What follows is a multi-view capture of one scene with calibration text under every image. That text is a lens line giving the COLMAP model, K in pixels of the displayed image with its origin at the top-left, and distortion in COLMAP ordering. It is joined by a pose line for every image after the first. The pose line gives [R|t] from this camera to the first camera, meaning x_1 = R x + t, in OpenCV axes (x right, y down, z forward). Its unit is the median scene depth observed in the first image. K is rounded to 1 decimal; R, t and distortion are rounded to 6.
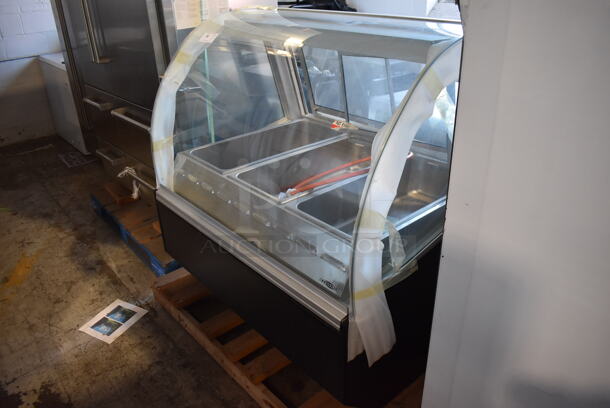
lens RADIAL K [[467.9, 0, 305.0], [0, 467.9, 204.0], [0, 0, 1]] dist [-0.151782, 0.001114]
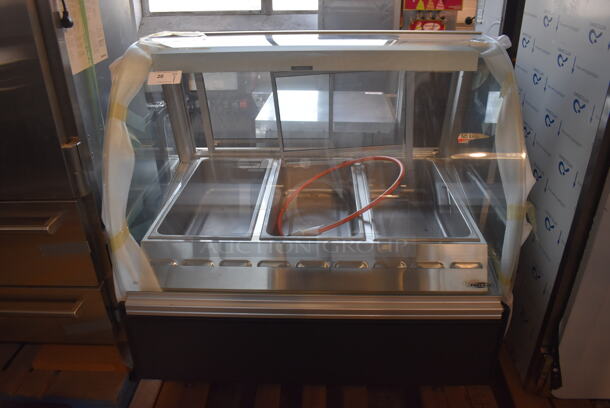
lens RADIAL K [[467.9, 0, 305.0], [0, 467.9, 204.0], [0, 0, 1]] dist [-0.151782, 0.001114]
pose [[0.689546, -0.317786, 0.650798, -0.560416], [0.330154, 0.937719, 0.108080, -0.165012], [-0.644612, 0.140338, 0.751519, 0.302477]]
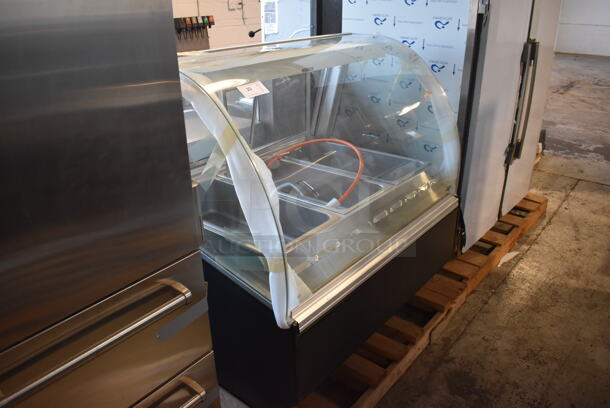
lens RADIAL K [[467.9, 0, 305.0], [0, 467.9, 204.0], [0, 0, 1]] dist [-0.151782, 0.001114]
pose [[-0.161955, -0.373615, 0.913336, -0.919902], [0.467509, 0.786041, 0.404443, -0.452608], [-0.869026, 0.492495, 0.047365, 0.933080]]
